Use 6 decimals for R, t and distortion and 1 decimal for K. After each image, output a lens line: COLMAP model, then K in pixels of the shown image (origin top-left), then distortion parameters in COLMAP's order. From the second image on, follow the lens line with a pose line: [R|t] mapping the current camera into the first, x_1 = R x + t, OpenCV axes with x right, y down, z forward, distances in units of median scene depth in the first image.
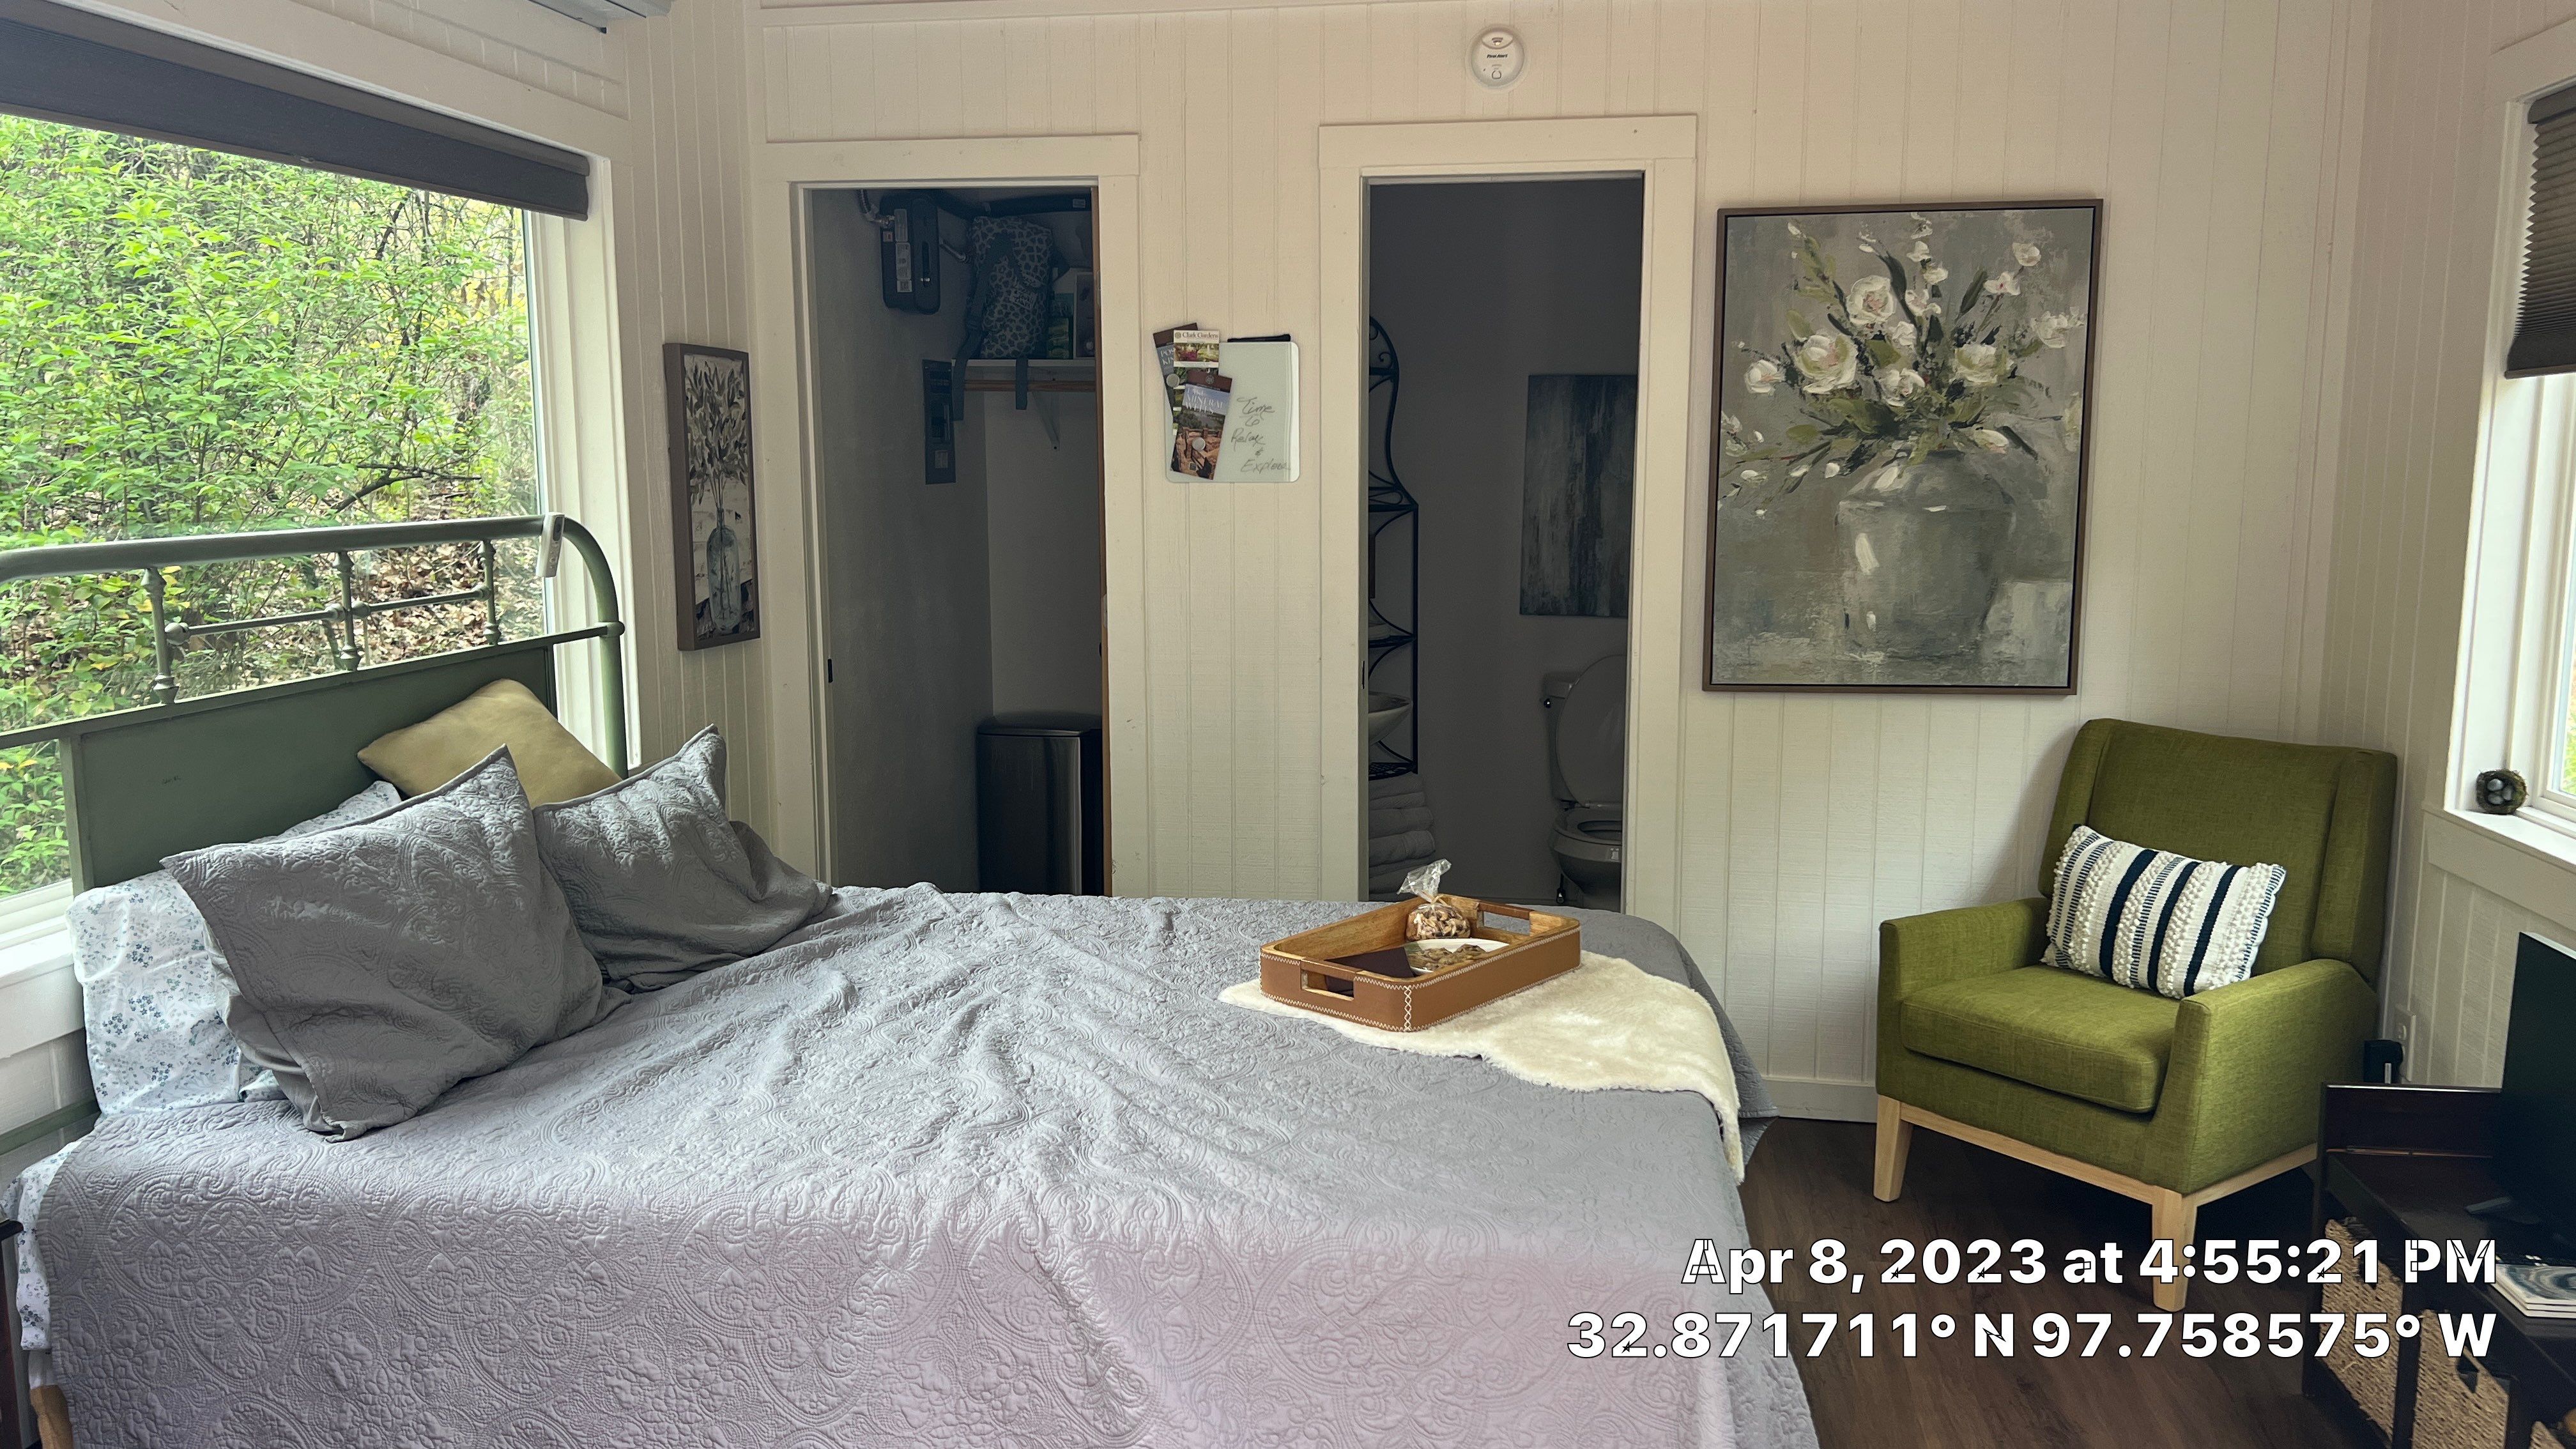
lens RADIAL K [[1922.7, 0, 1266.9], [0, 1922.7, 721.9], [0, 0, 1]] dist [0.073384, -0.015943]
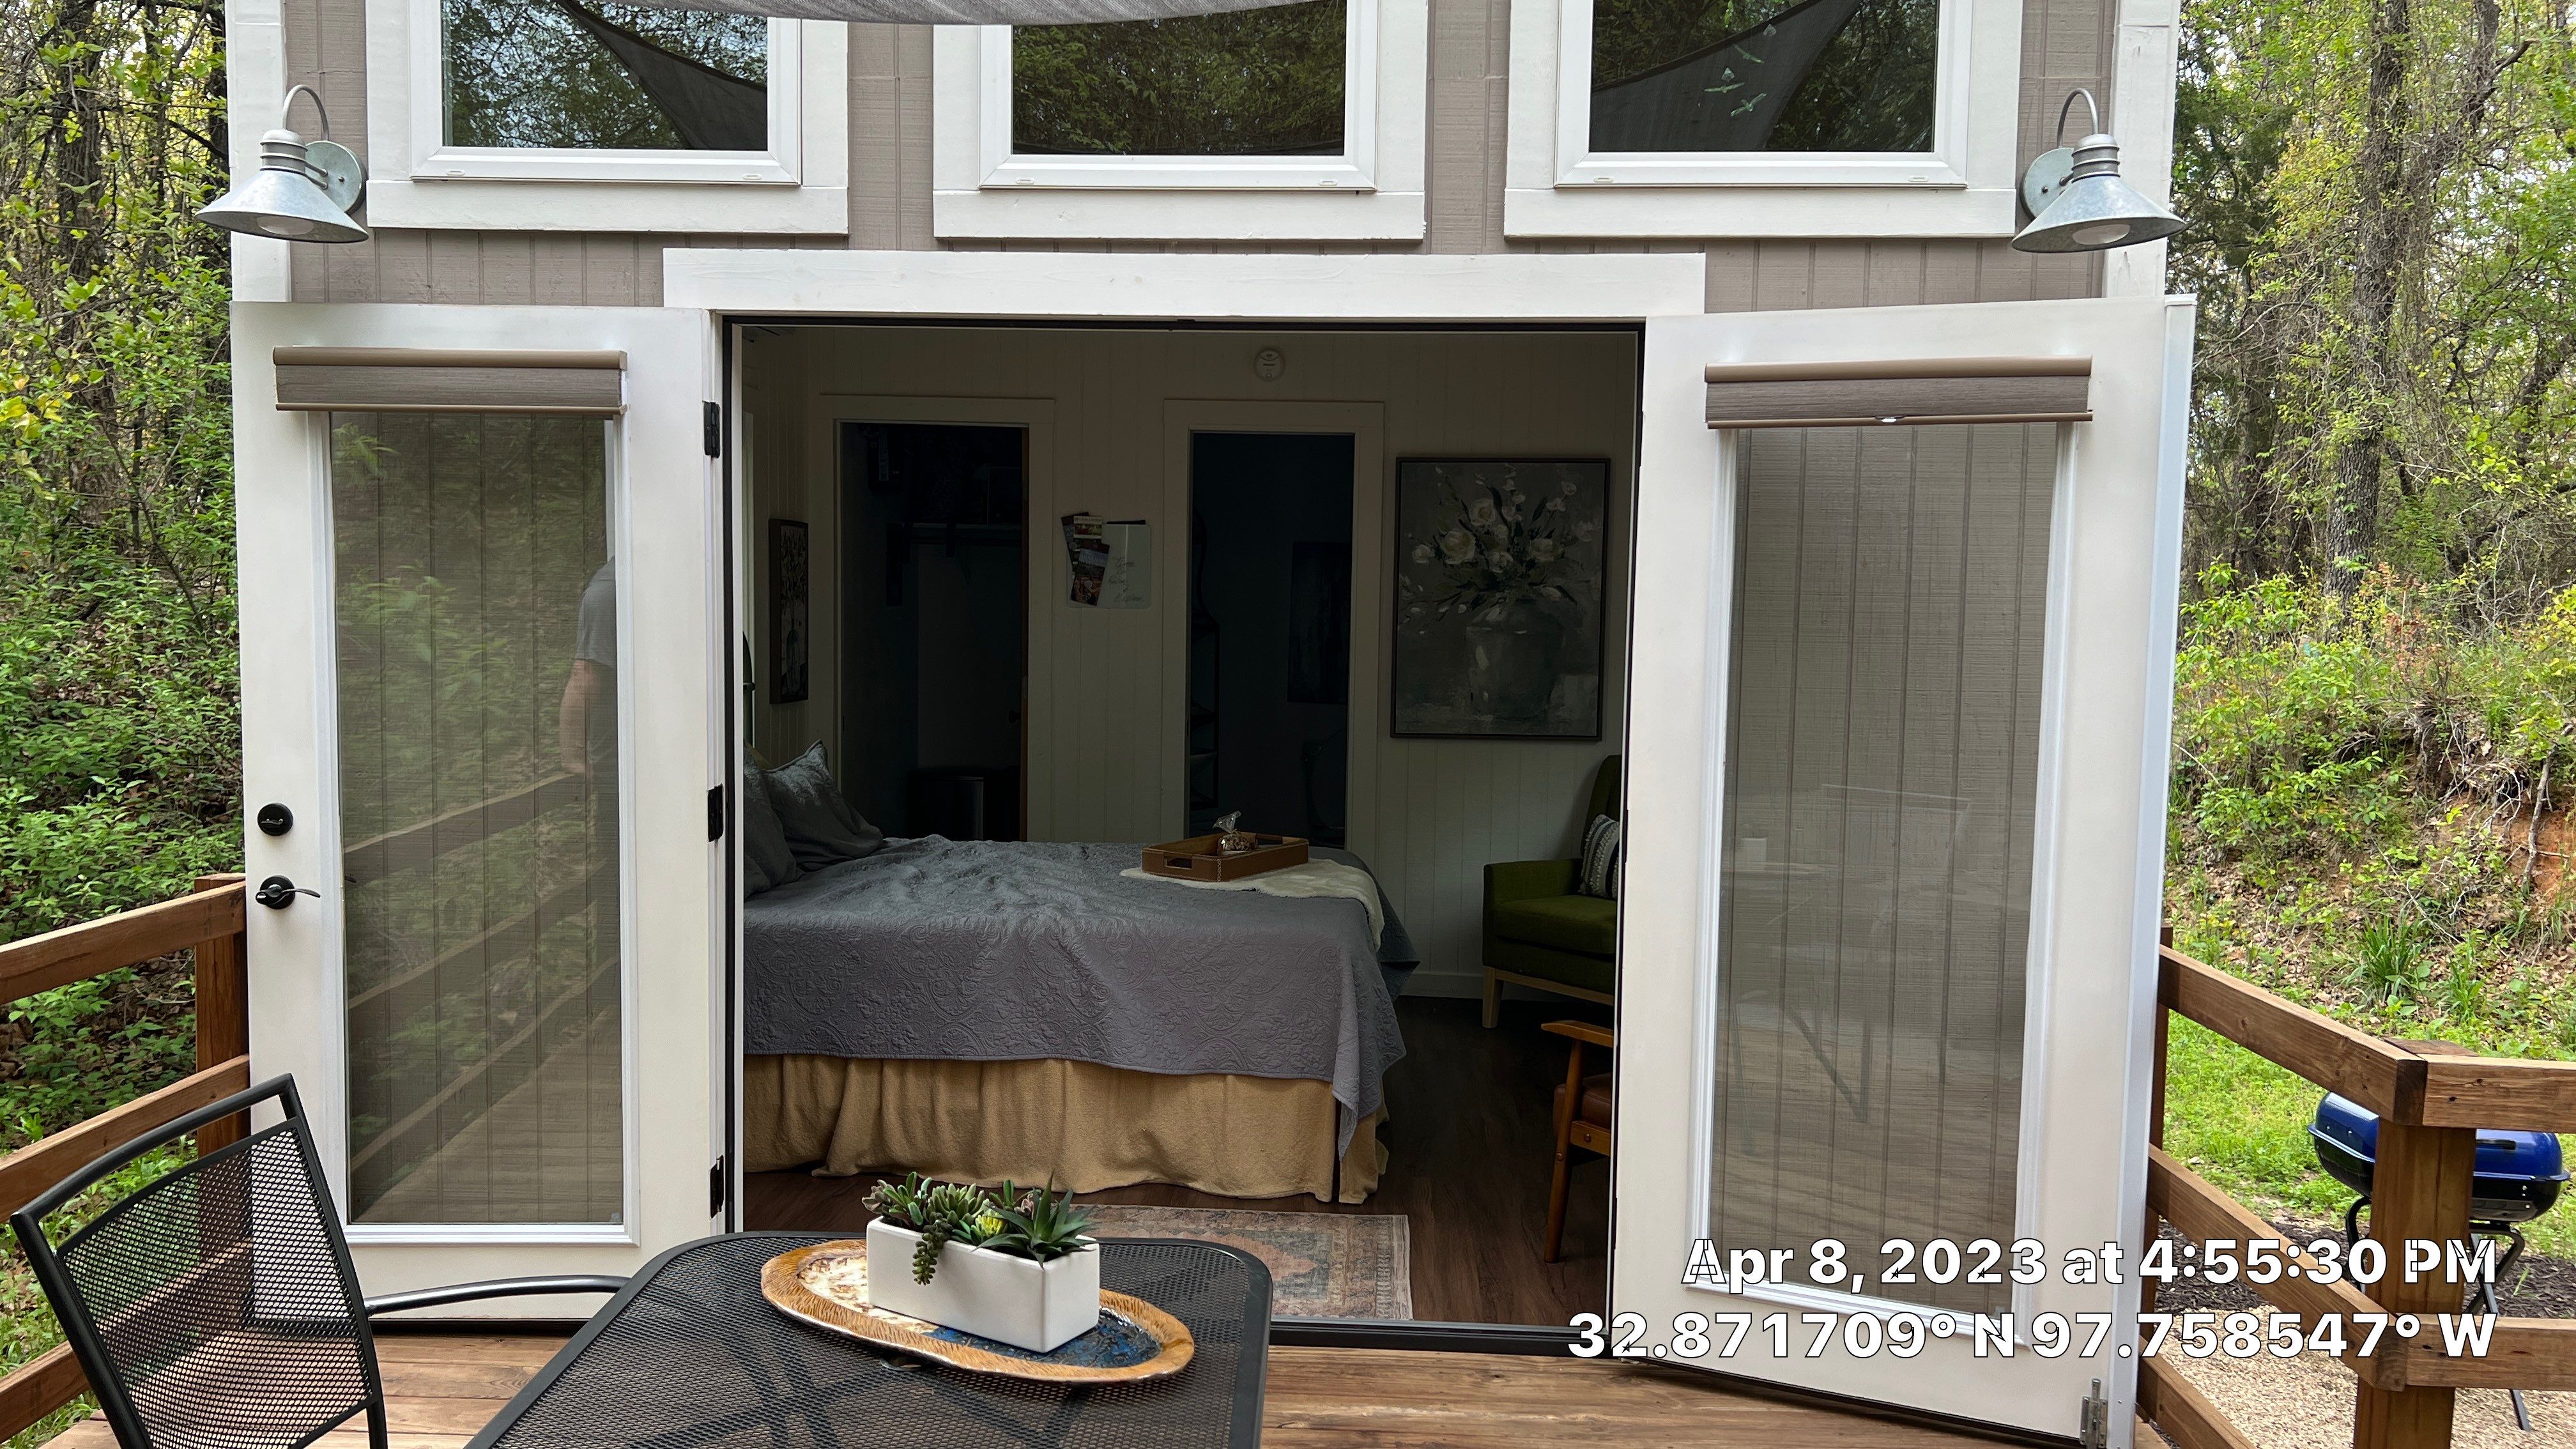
lens RADIAL K [[1922.7, 0, 1294.8], [0, 1922.7, 733.9], [0, 0, 1]] dist [0.073384, -0.015943]
pose [[0.992309, 0.011121, 0.123284, -0.064803], [-0.003276, 0.997967, -0.063655, 0.090335], [-0.123741, 0.062761, 0.990328, -0.665665]]
